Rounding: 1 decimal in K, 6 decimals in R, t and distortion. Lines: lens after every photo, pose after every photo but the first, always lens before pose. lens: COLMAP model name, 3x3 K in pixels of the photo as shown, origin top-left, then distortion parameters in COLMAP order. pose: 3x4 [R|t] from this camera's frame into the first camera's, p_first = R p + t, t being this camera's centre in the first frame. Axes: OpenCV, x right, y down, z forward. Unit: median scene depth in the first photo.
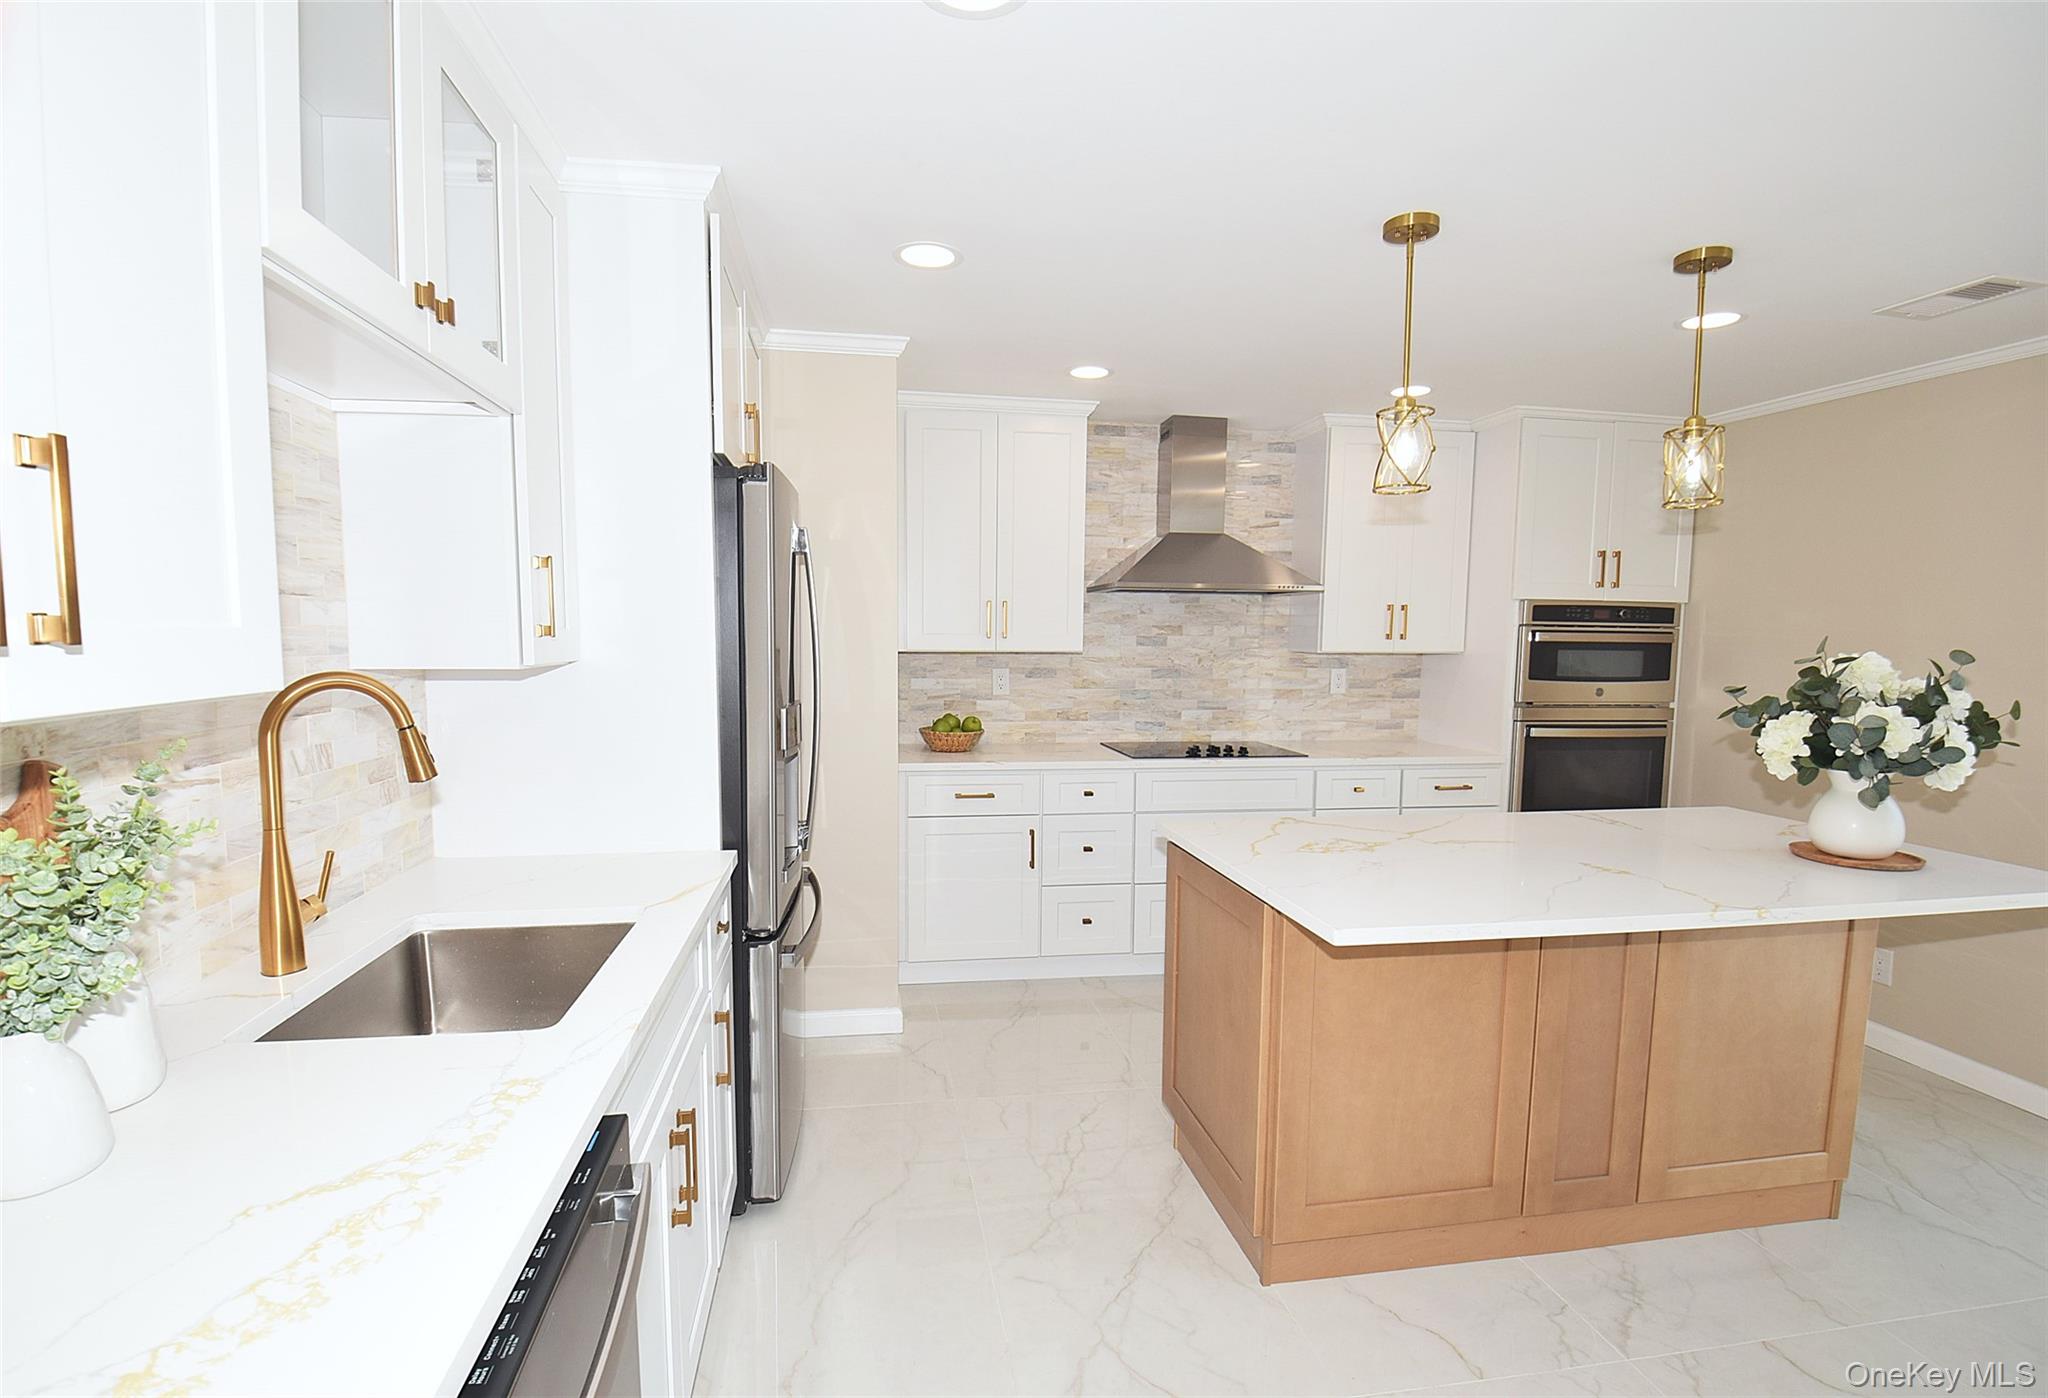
lens RADIAL K [[926.5, 0, 991.8], [0, 926.5, 718.4], [0, 0, 1]] dist [0.020370, -0.031774]
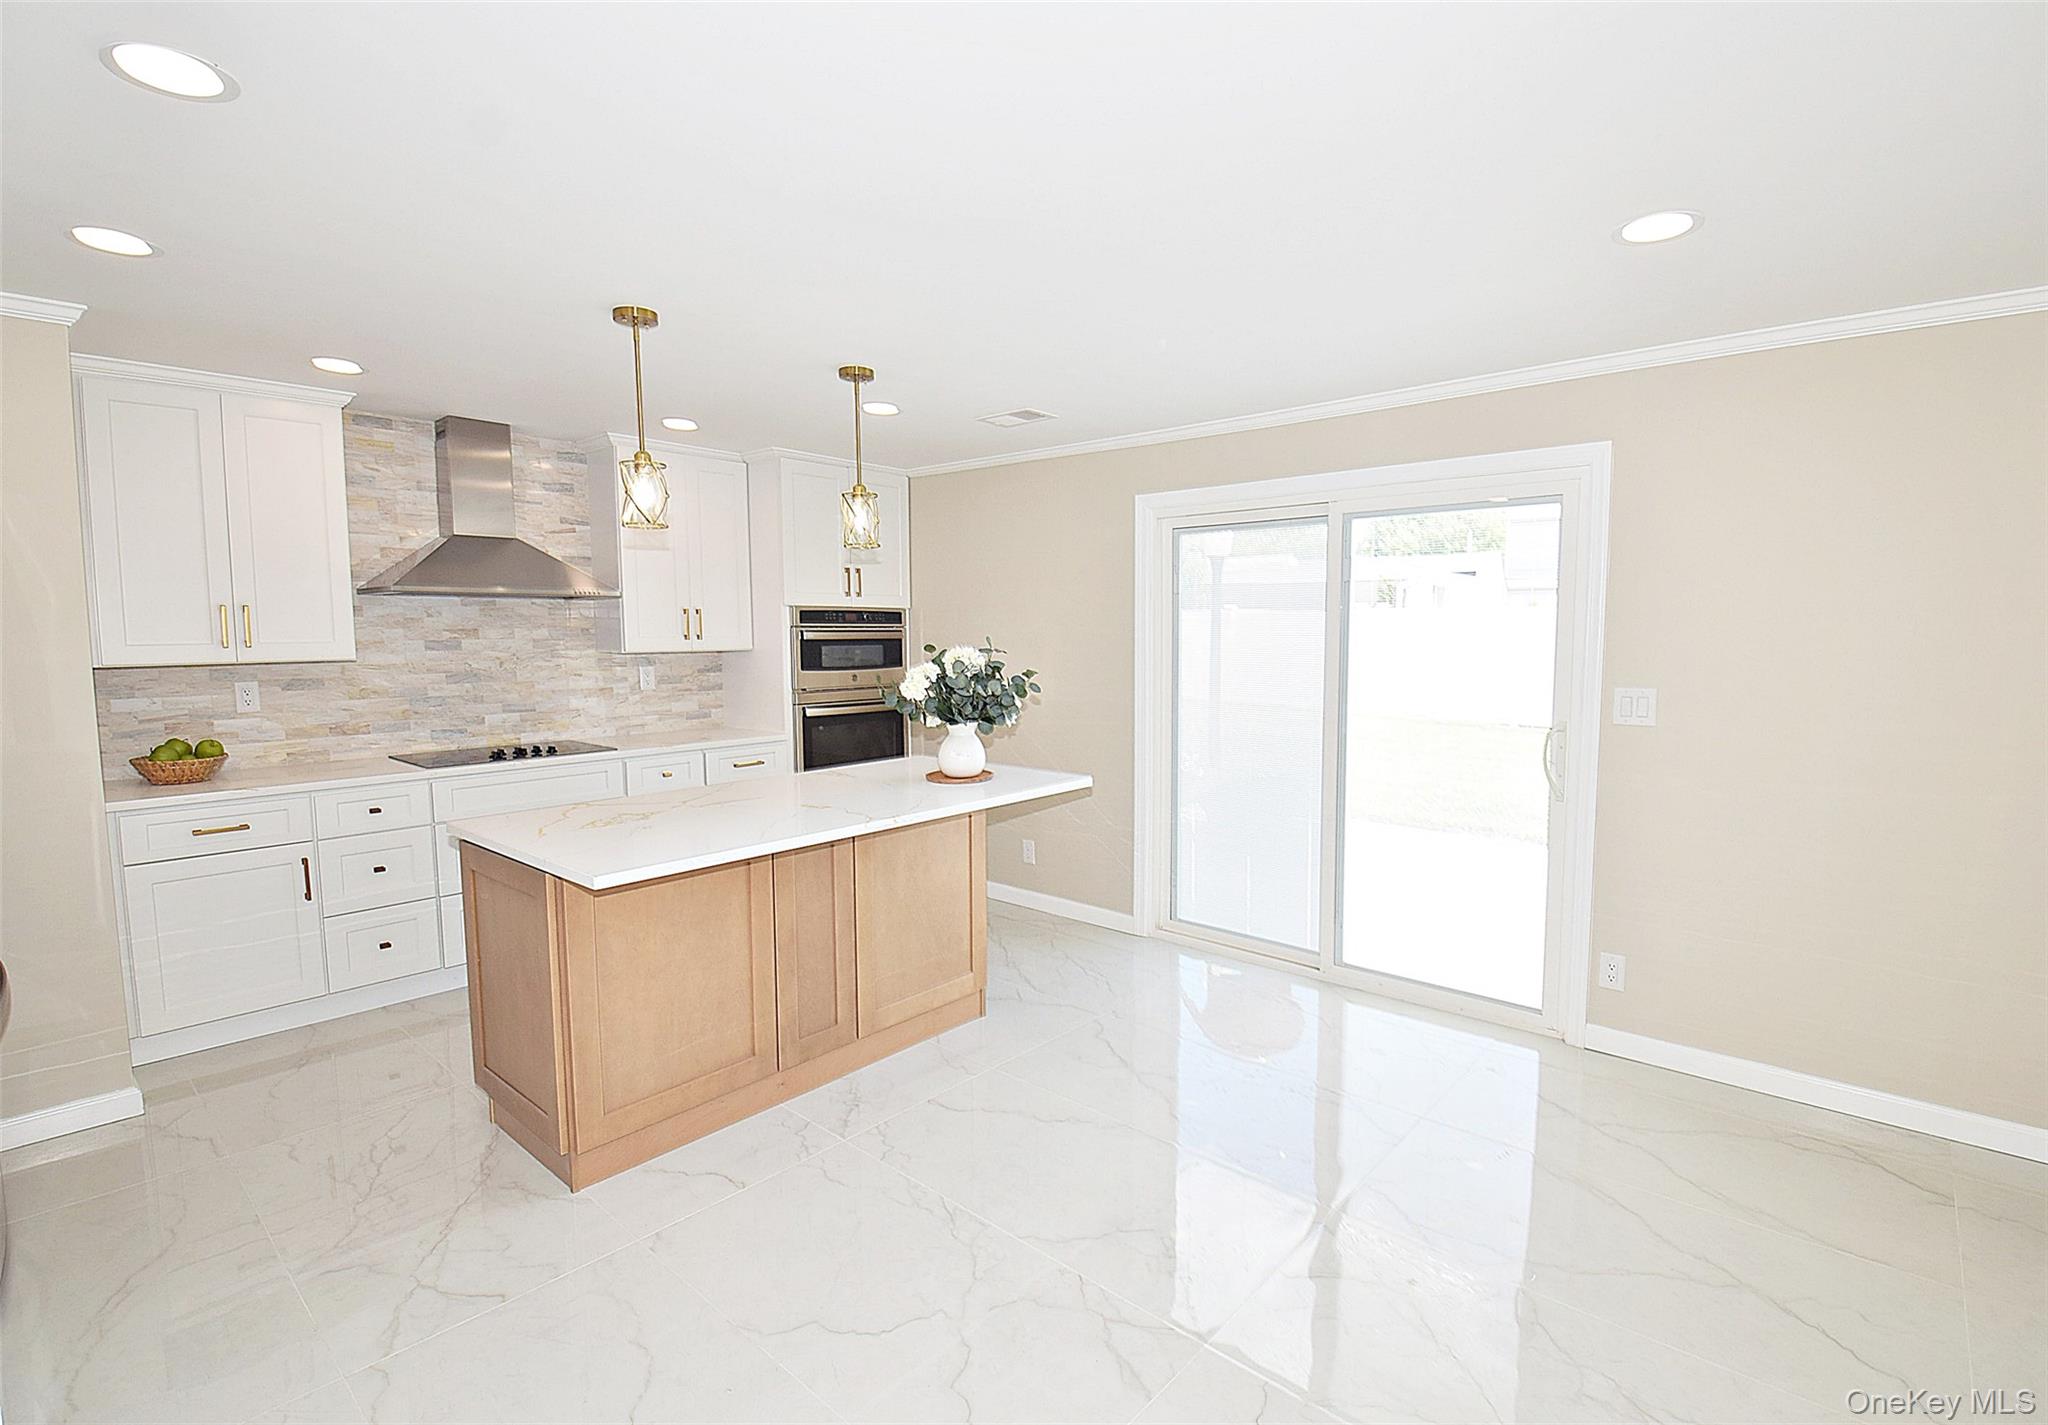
lens RADIAL K [[949.0, 0, 1058.4], [0, 949.0, 713.6], [0, 0, 1]] dist [0.002170, -0.025120]
pose [[0.751388, -0.069836, 0.656154, 0.004215], [0.068794, 0.997256, 0.027361, 0.004608], [-0.656265, 0.024581, 0.754130, -0.169499]]
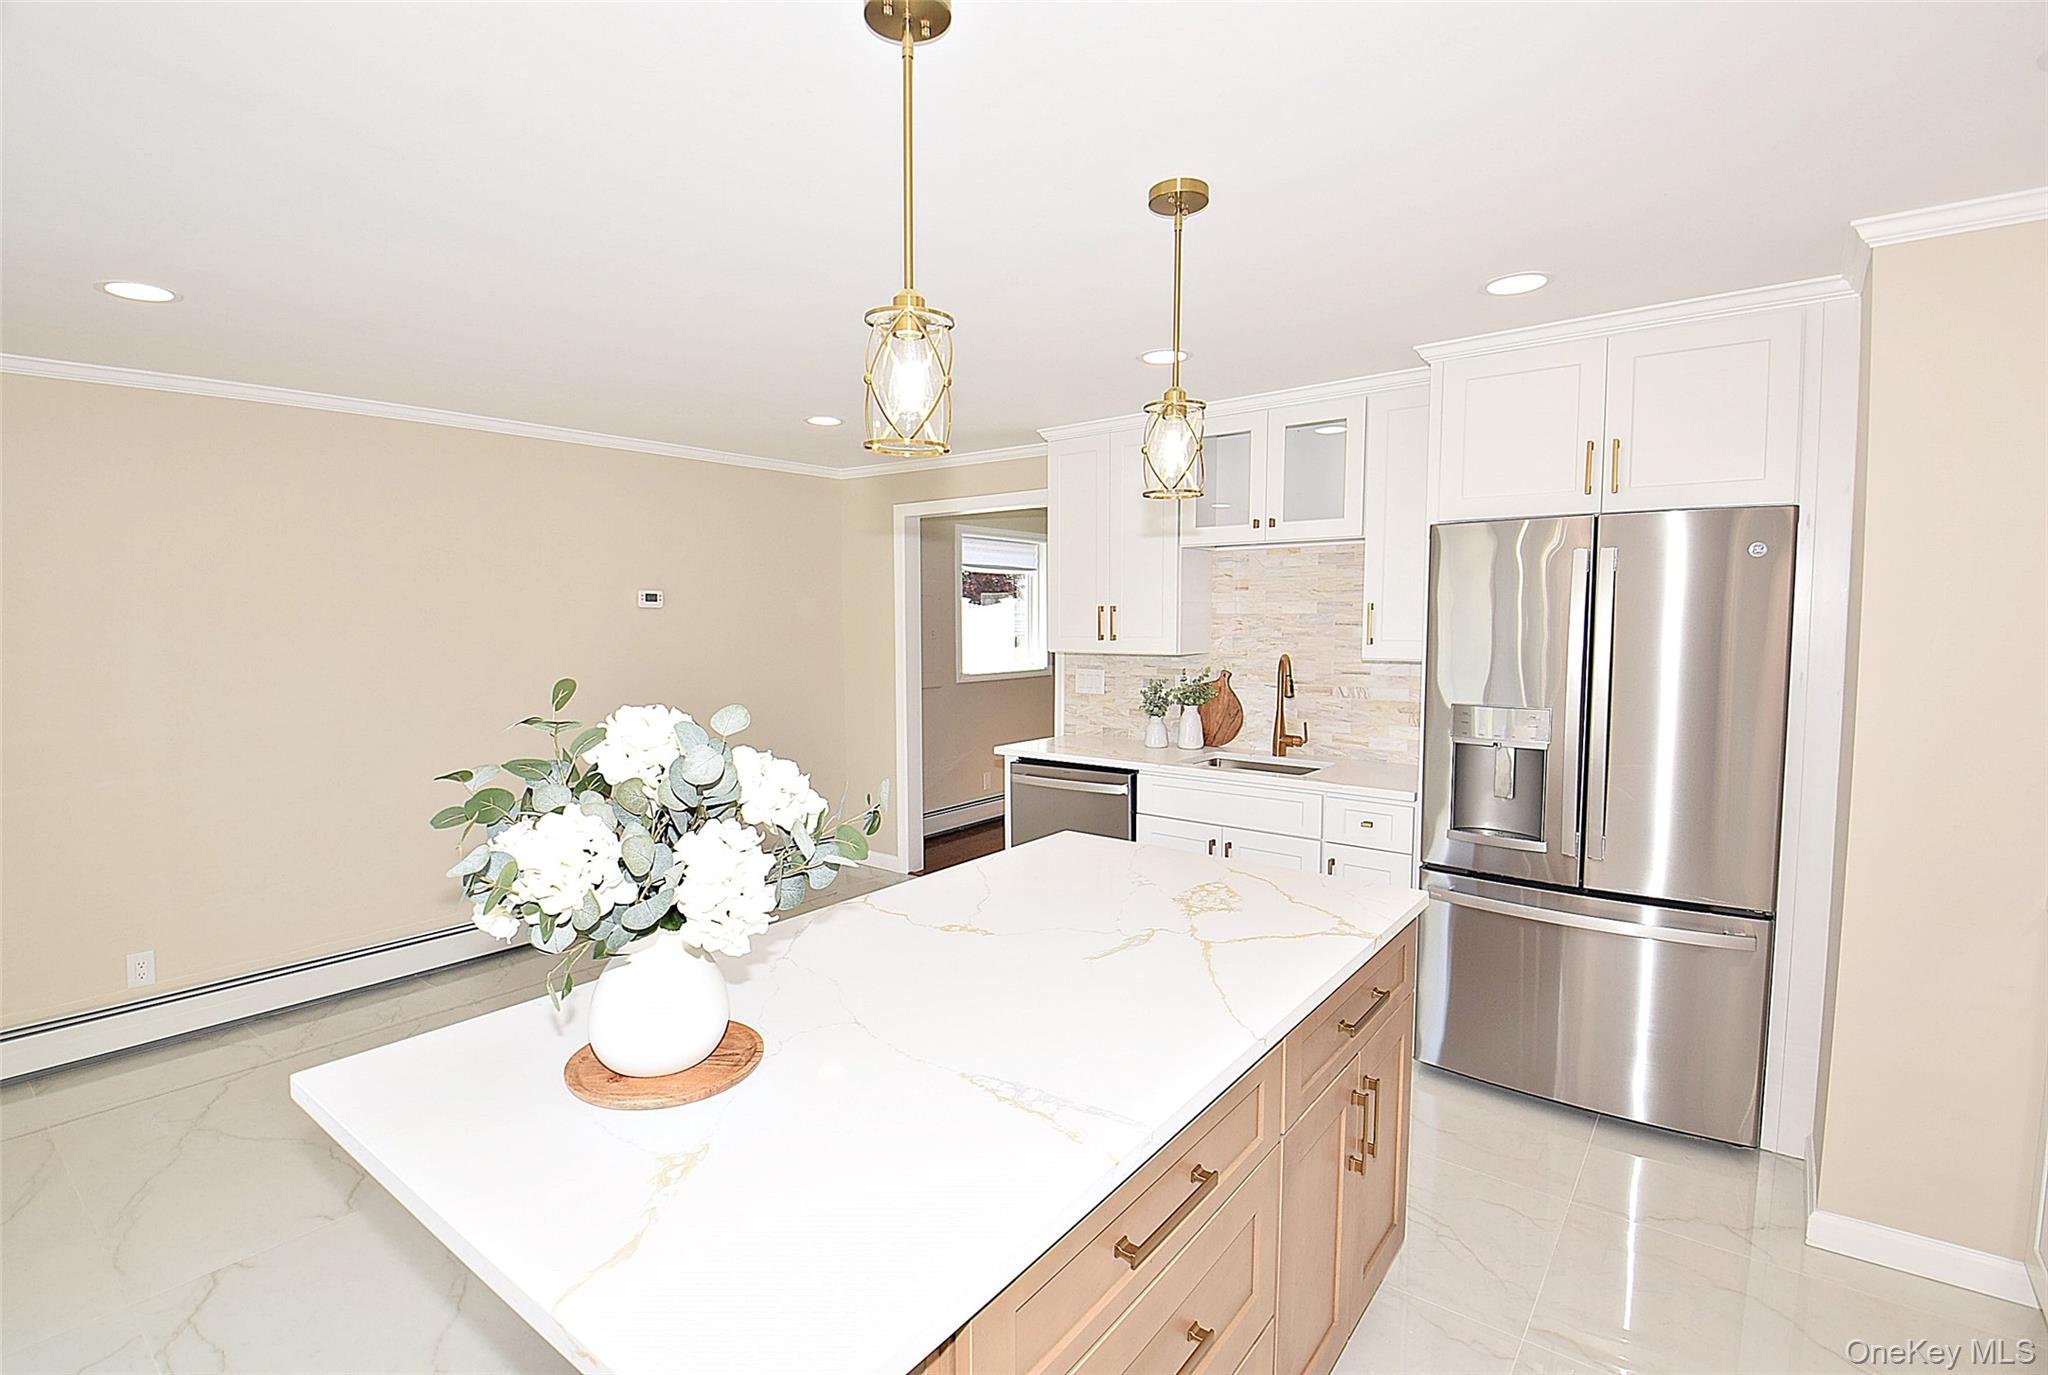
lens RADIAL K [[949.2, 0, 1000.6], [0, 949.2, 684.9], [0, 0, 1]] dist [0.017401, -0.031244]
pose [[-0.729012, 0.043400, -0.683124, 0.647410], [-0.065337, 0.989019, 0.132560, -0.096557], [0.681376, 0.141271, -0.718171, 0.855682]]
